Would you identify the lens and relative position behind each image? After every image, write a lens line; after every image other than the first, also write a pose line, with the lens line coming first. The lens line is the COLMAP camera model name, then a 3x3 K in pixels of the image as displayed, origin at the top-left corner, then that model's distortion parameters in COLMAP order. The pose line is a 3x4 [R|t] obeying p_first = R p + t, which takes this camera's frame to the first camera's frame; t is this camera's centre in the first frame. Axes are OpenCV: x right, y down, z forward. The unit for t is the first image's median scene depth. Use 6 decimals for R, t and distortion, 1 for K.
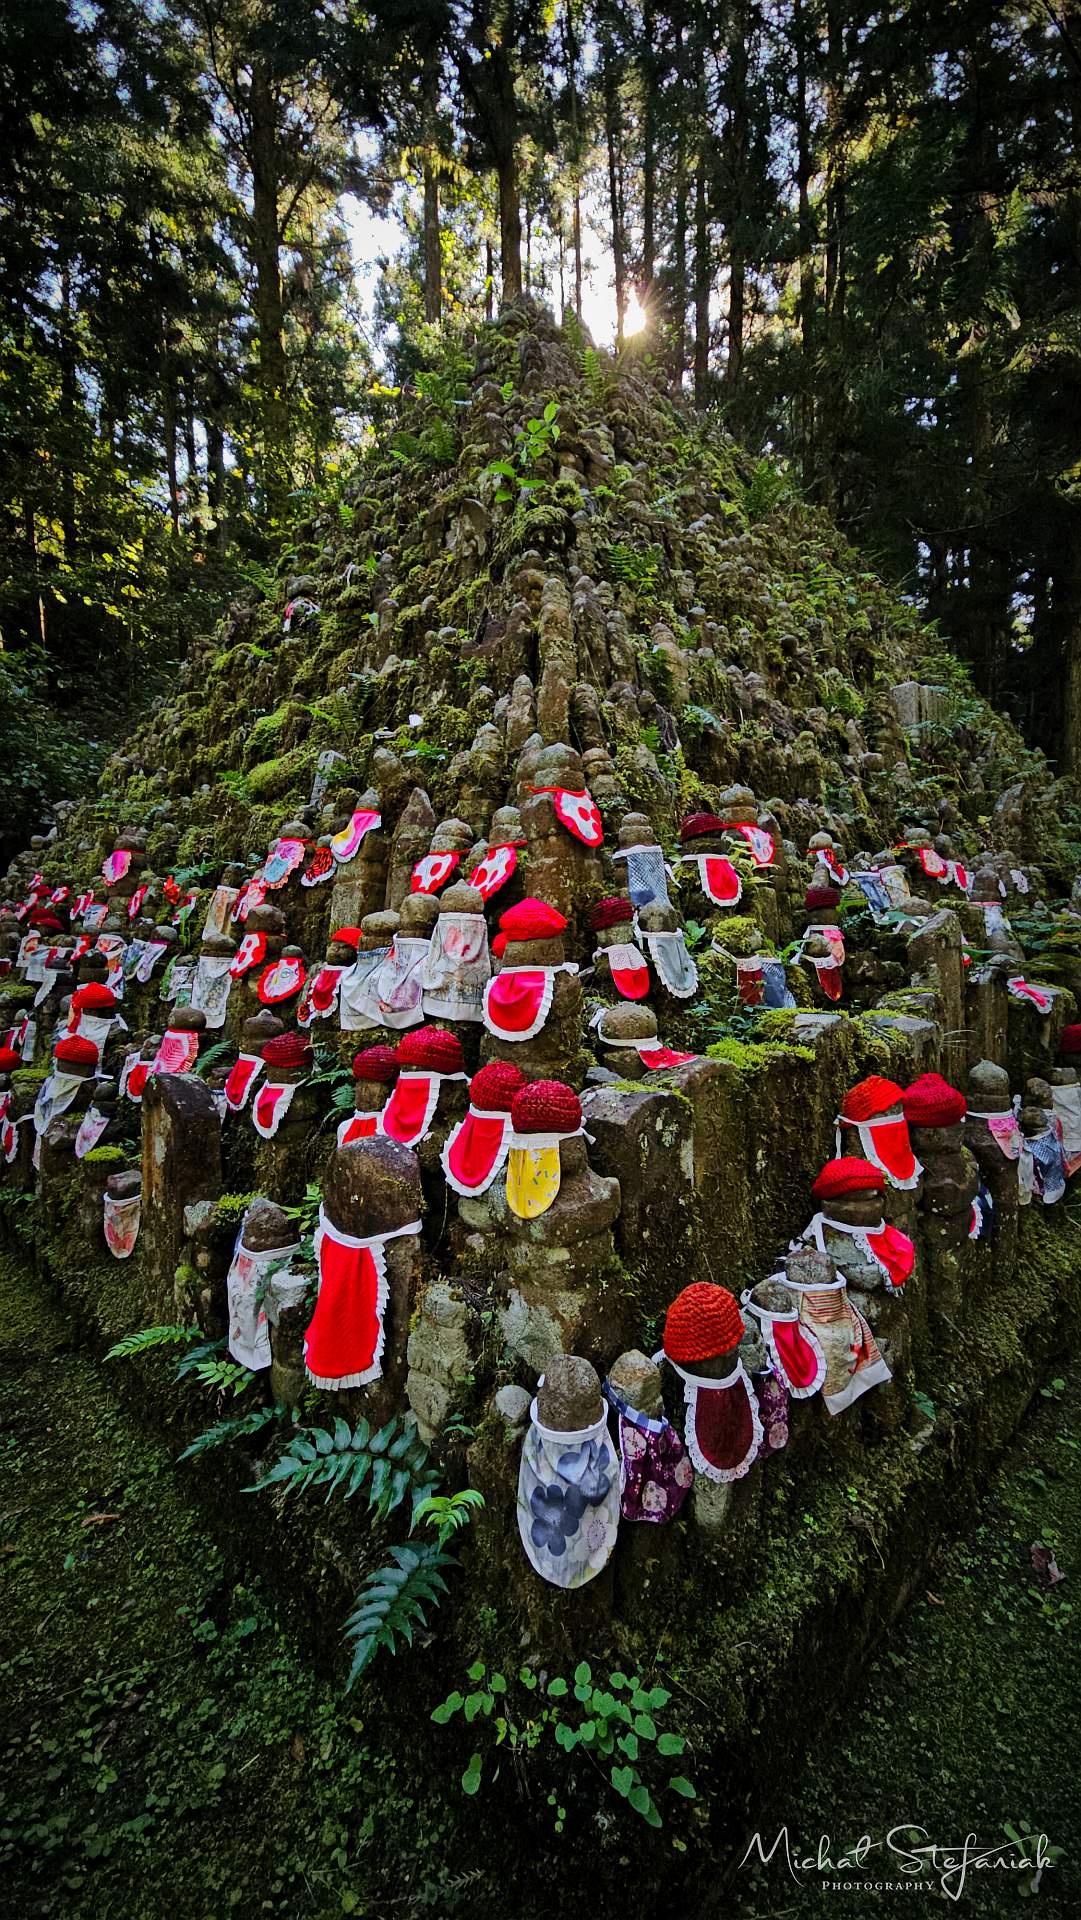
lens RADIAL K [[734.6, 0, 540.5], [0, 734.6, 967.4], [0, 0, 1]] dist [0.004054, -0.001264]
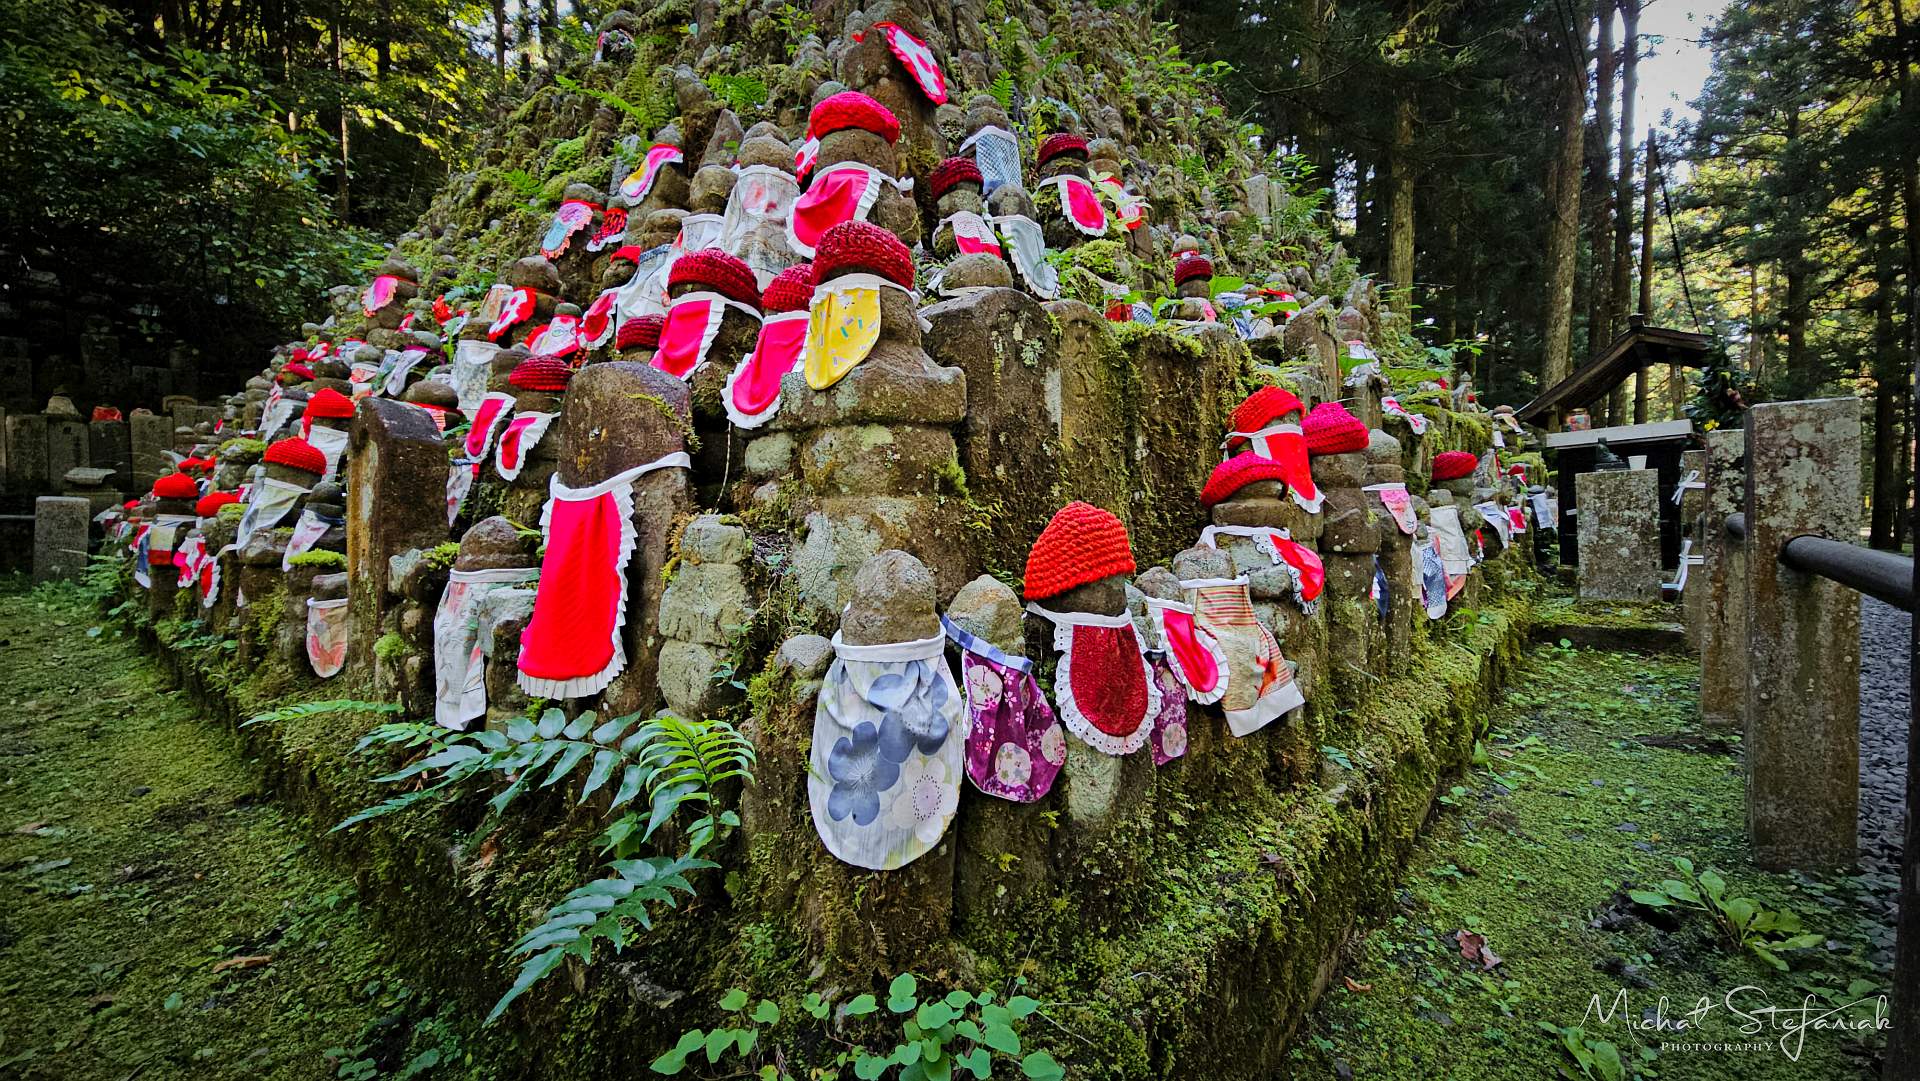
lens RADIAL K [[734.6, 0, 955.3], [0, 734.6, 530.7], [0, 0, 1]] dist [0.004054, -0.001264]
pose [[0.995516, 0.008493, 0.094212, 0.025435], [-0.006127, 0.999659, -0.025380, 0.377217], [-0.094396, 0.024689, 0.995229, 0.232120]]
